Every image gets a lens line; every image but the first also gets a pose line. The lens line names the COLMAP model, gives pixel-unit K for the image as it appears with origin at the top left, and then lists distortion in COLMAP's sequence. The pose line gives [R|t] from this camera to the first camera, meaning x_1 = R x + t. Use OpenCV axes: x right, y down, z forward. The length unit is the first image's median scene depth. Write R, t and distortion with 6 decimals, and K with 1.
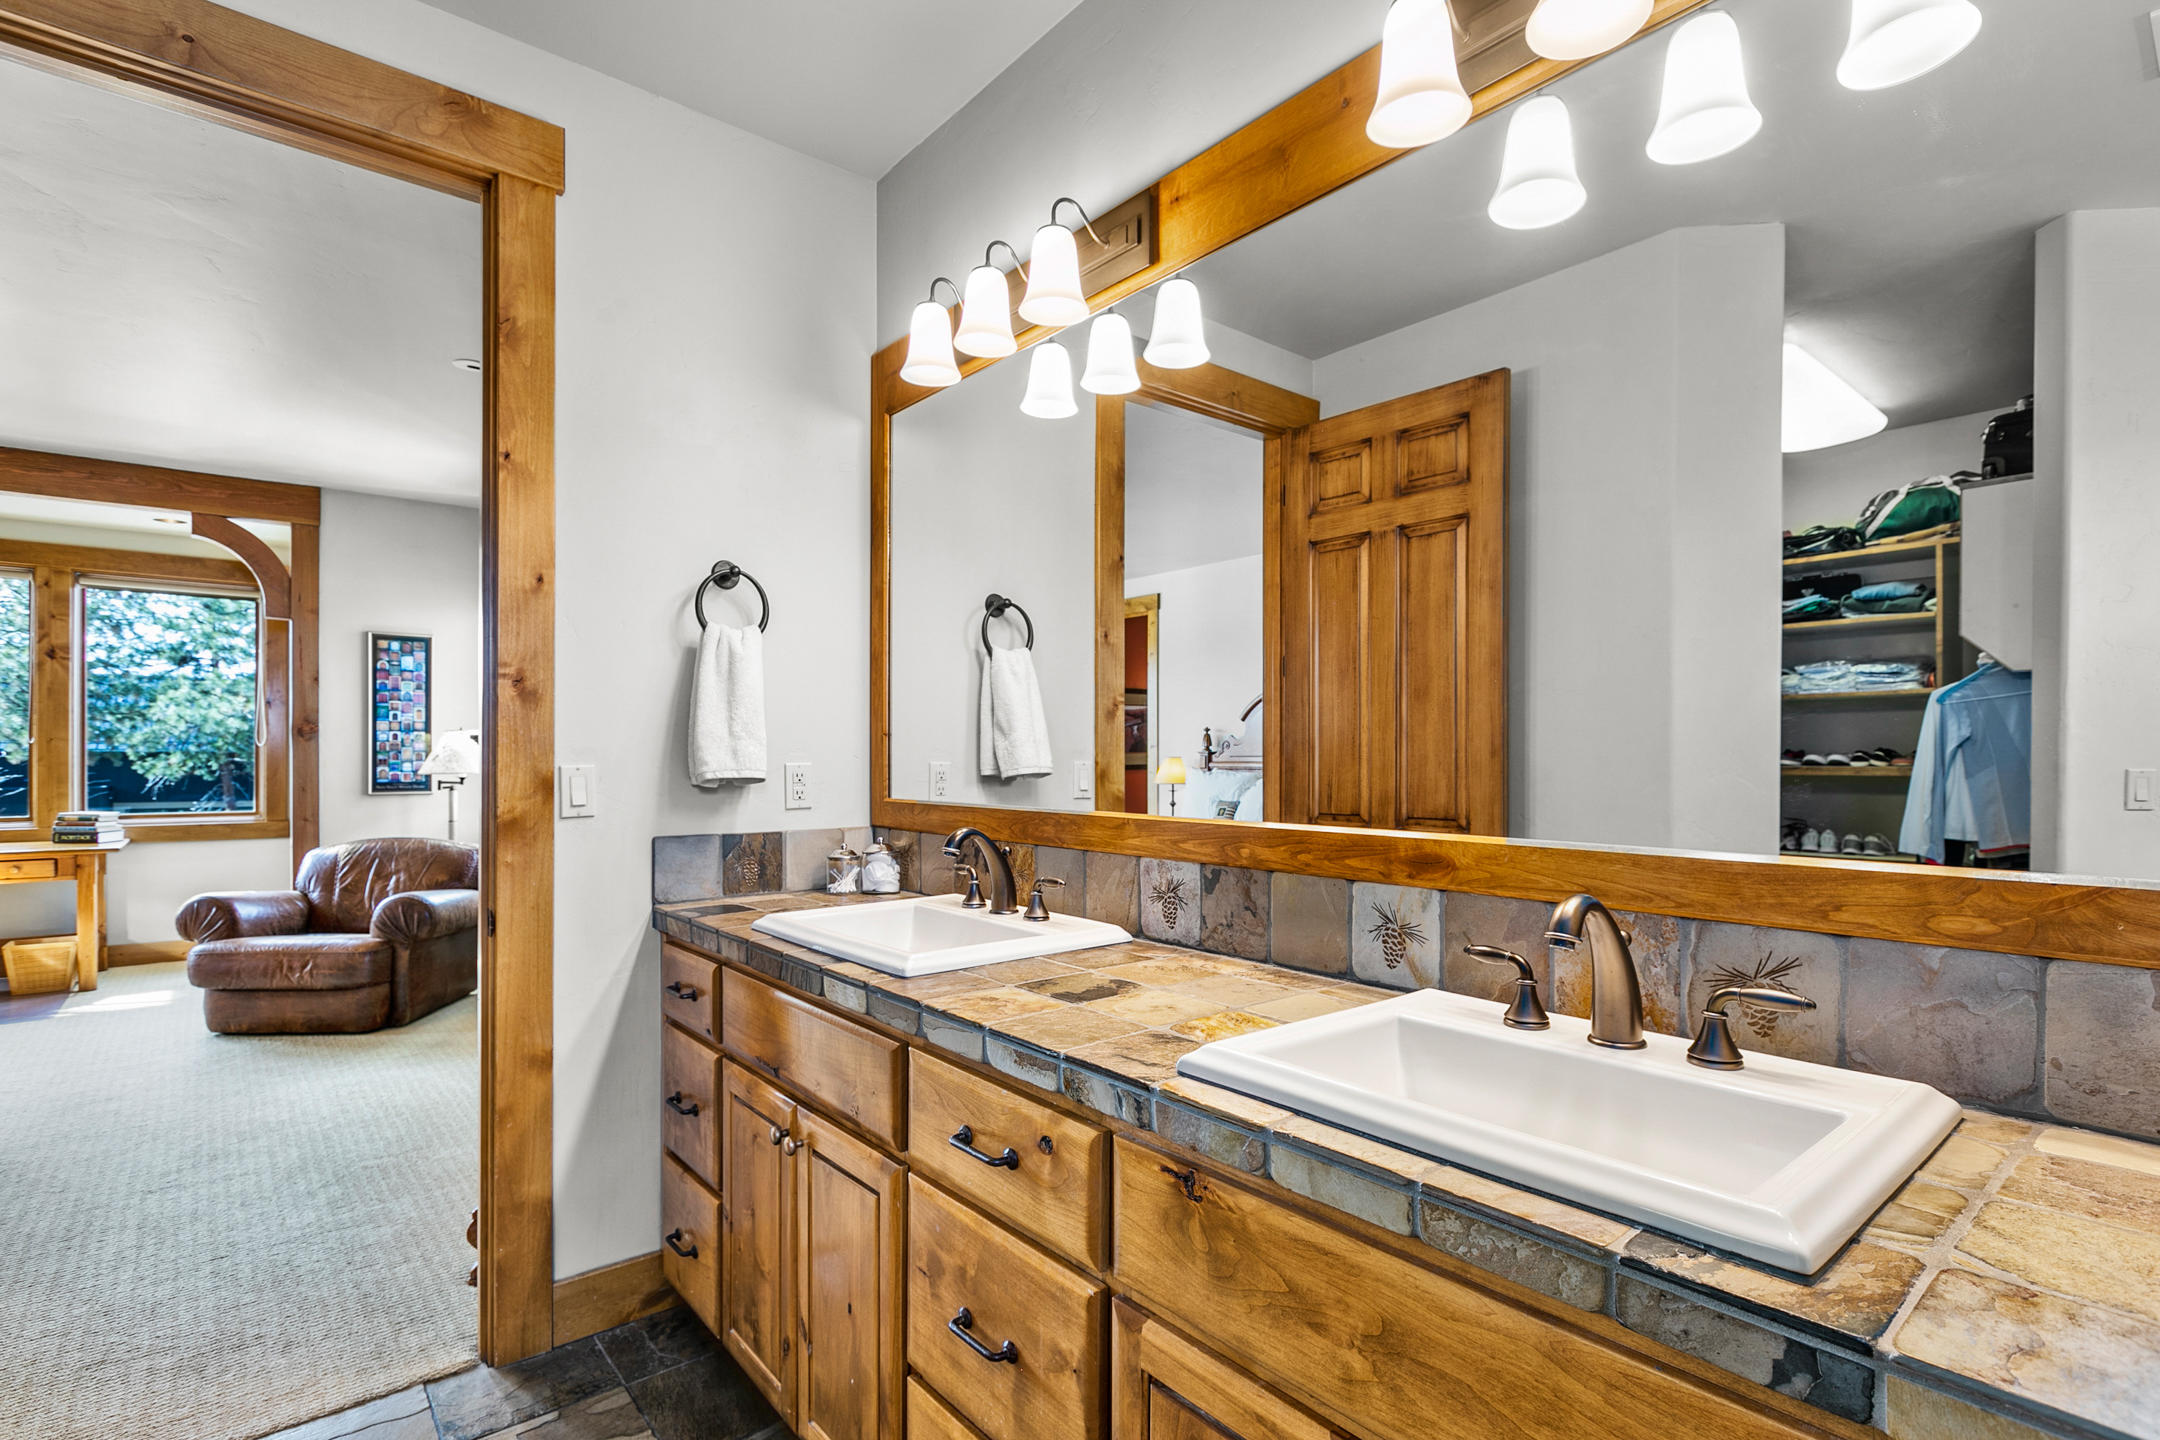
lens RADIAL K [[1029.9, 0, 1089.3], [0, 1029.9, 755.4], [0, 0, 1]] dist [-0.006115, -0.001233]
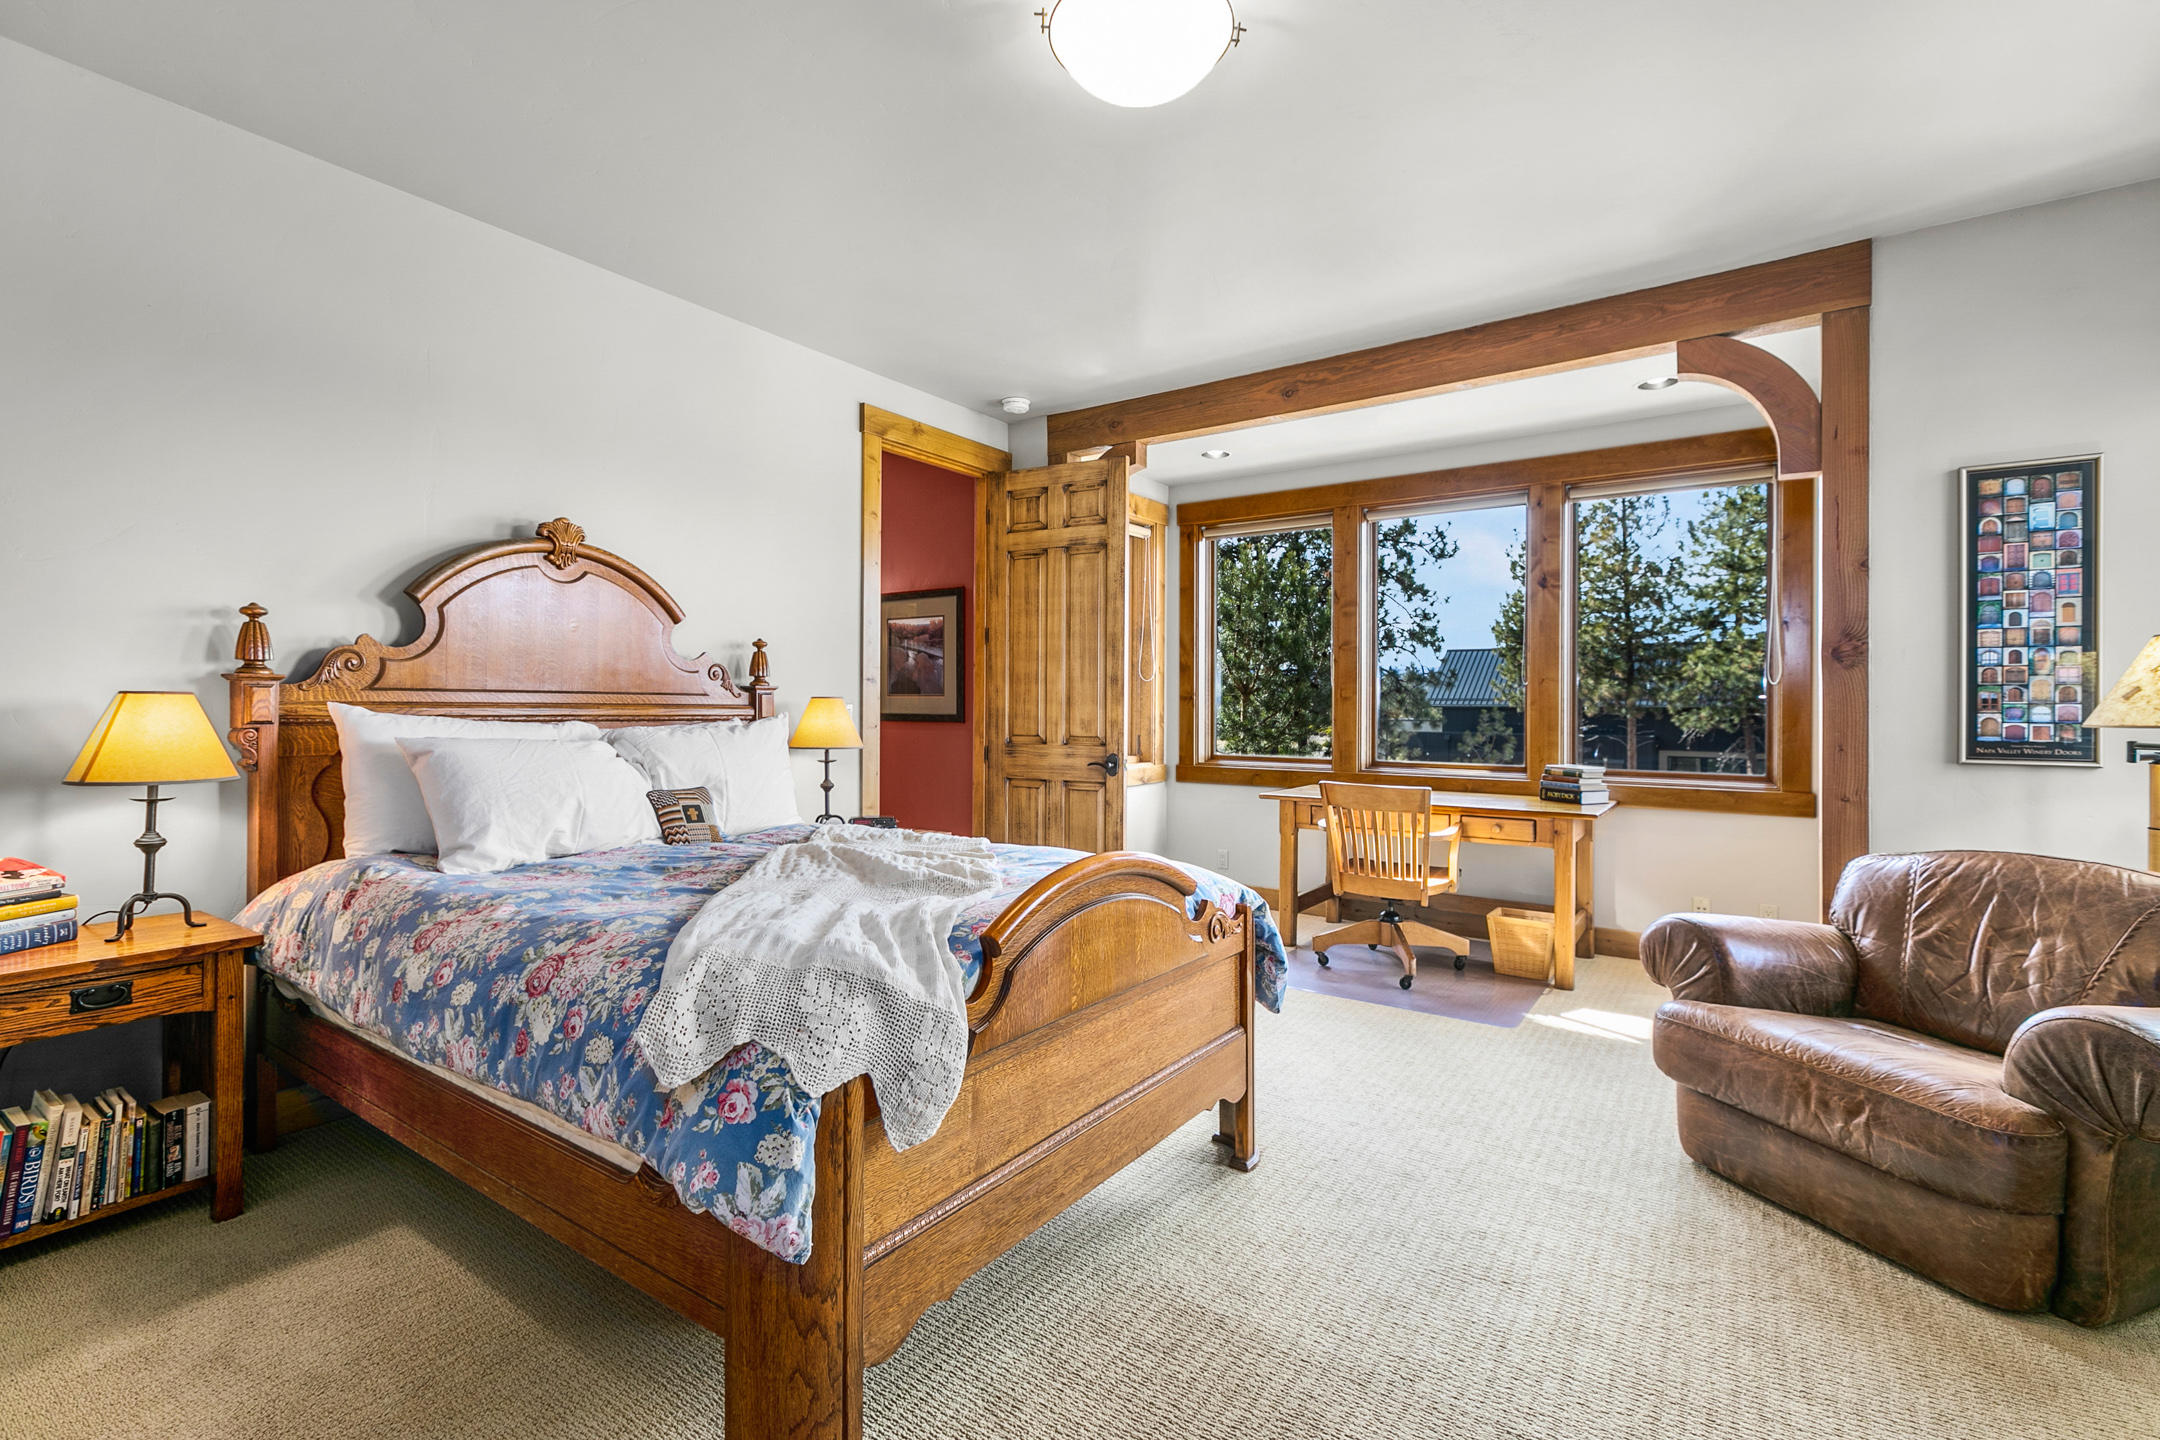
lens RADIAL K [[962.4, 0, 1088.4], [0, 962.4, 709.9], [0, 0, 1]] dist [-0.000314, 0.000318]
pose [[0.265428, 0.000853, -0.964130, -0.323221], [-0.003478, 0.999994, -0.000072, 0.011108], [0.964125, 0.003373, 0.265429, 0.404681]]
